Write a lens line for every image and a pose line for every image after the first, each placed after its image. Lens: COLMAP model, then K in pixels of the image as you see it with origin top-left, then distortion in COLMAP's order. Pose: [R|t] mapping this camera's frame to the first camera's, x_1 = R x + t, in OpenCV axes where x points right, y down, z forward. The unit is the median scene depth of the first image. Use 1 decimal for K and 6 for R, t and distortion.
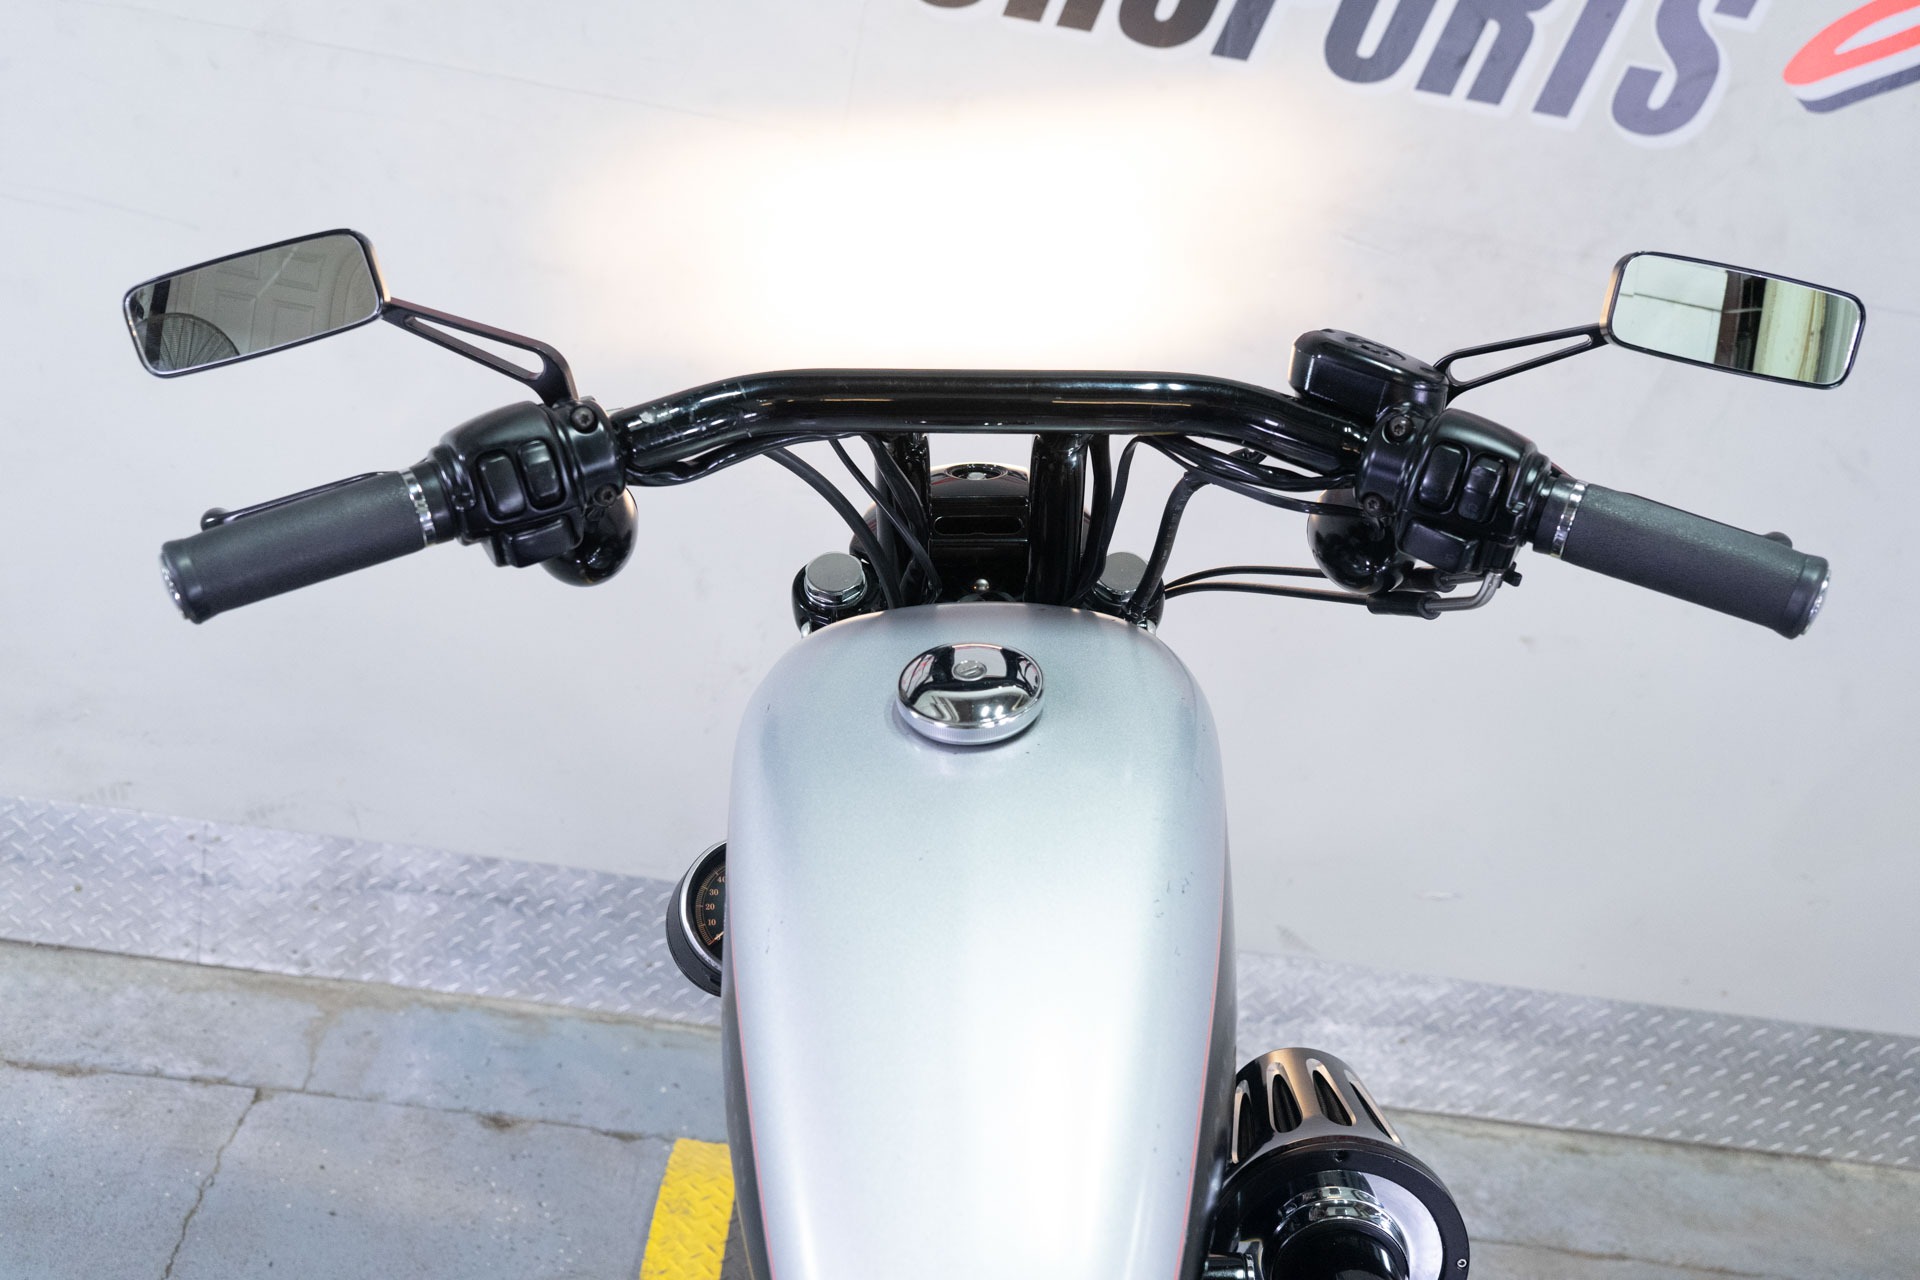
lens RADIAL K [[1931.6, 0, 958.1], [0, 1931.6, 646.3], [0, 0, 1]] dist [-0.019847, 0.000000]
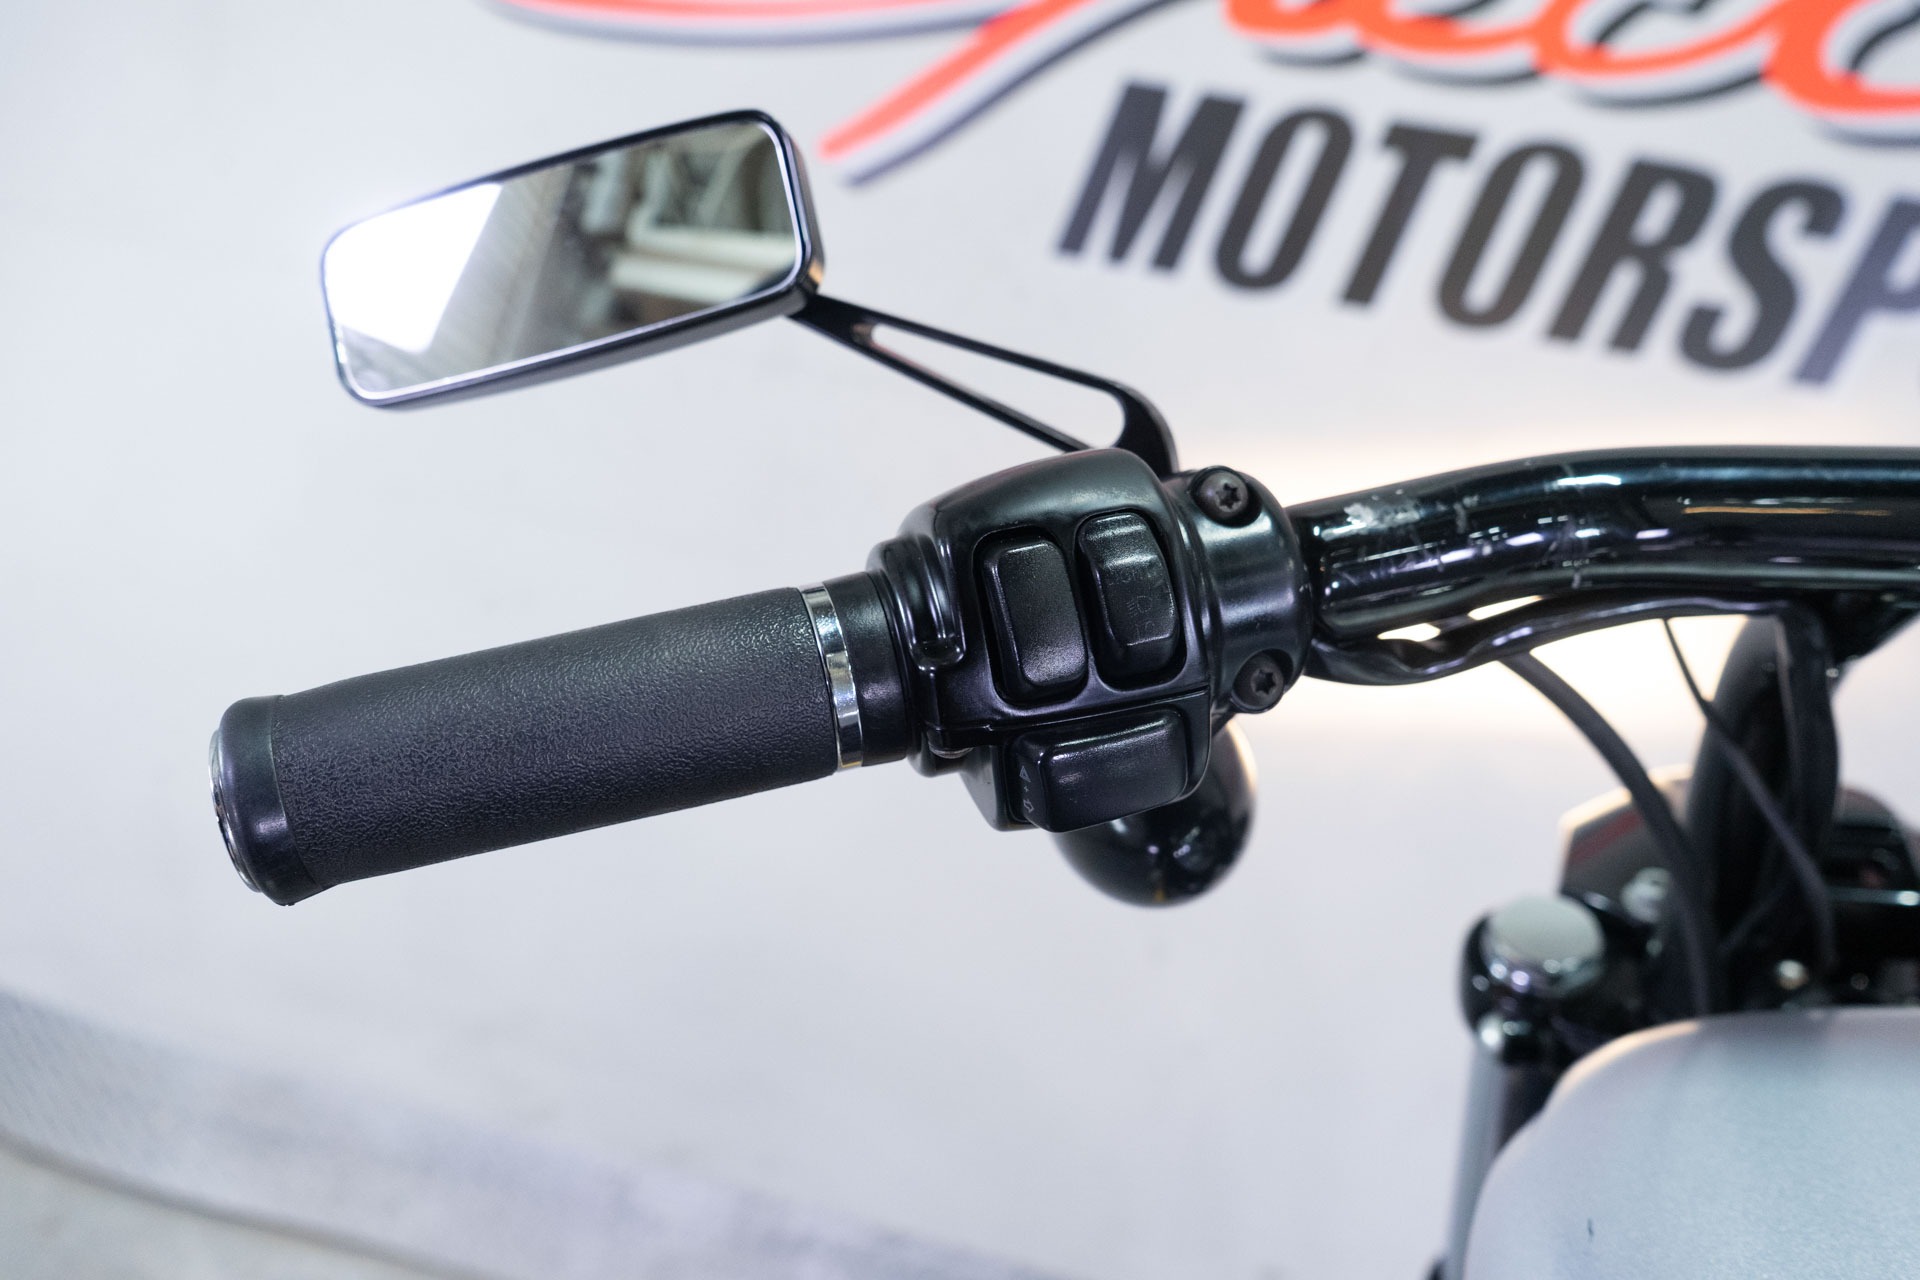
lens RADIAL K [[1559.8, 0, 973.2], [0, 1559.8, 630.7], [0, 0, 1]] dist [0.002950, 0.001127]
pose [[0.974359, 0.040318, -0.221357, -0.174595], [-0.090744, 0.970670, -0.222633, -0.007643], [0.205888, 0.237012, 0.949440, 0.680633]]
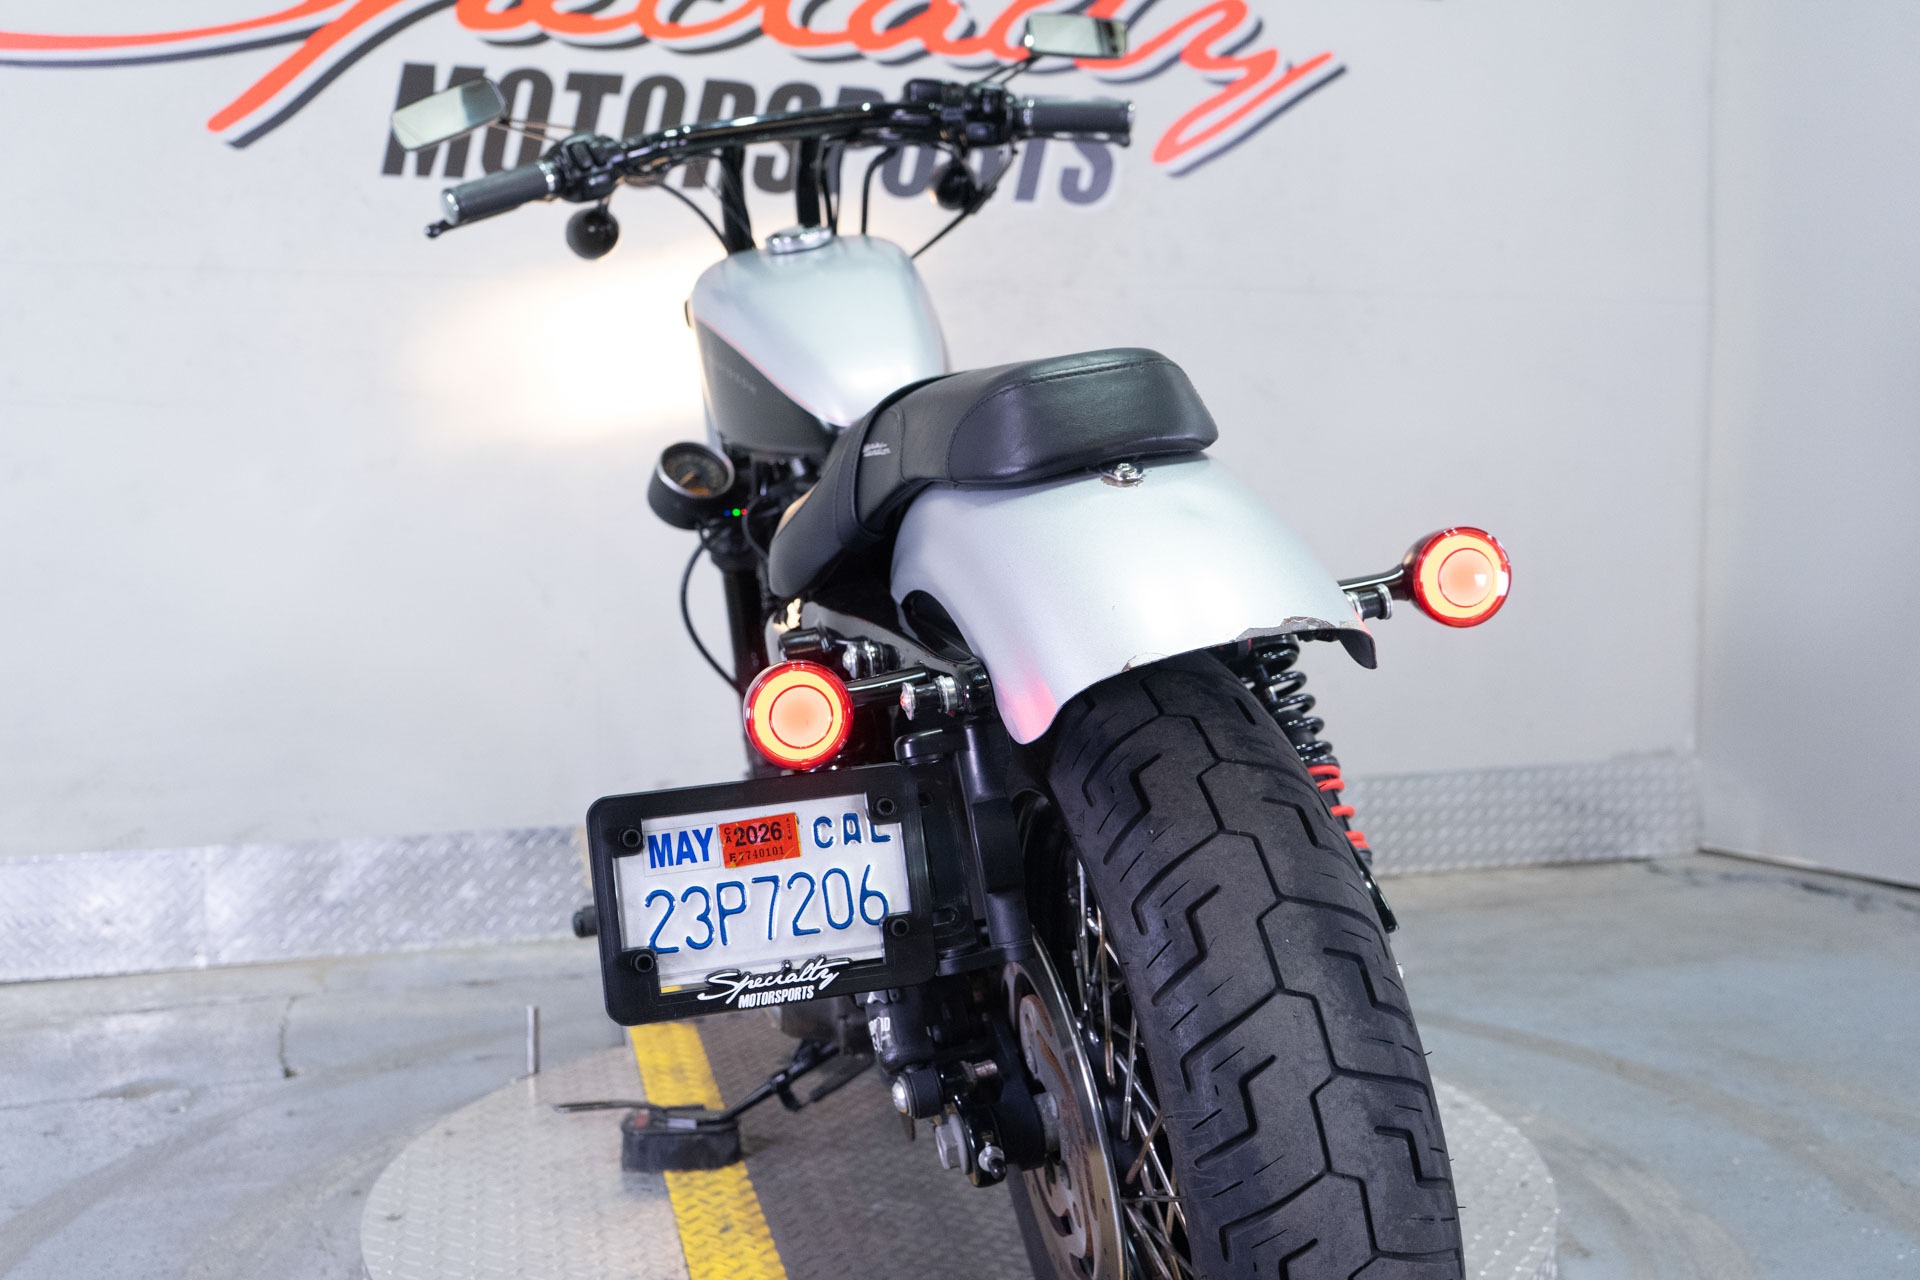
lens RADIAL K [[1931.6, 0, 963.7], [0, 1931.6, 652.2], [0, 0, 1]] dist [-0.019847, 0.000000]
pose [[0.958205, -0.190233, 0.213670, -0.422273], [0.239214, 0.942420, -0.233711, 1.172607], [-0.156907, 0.275056, 0.948538, -1.131636]]
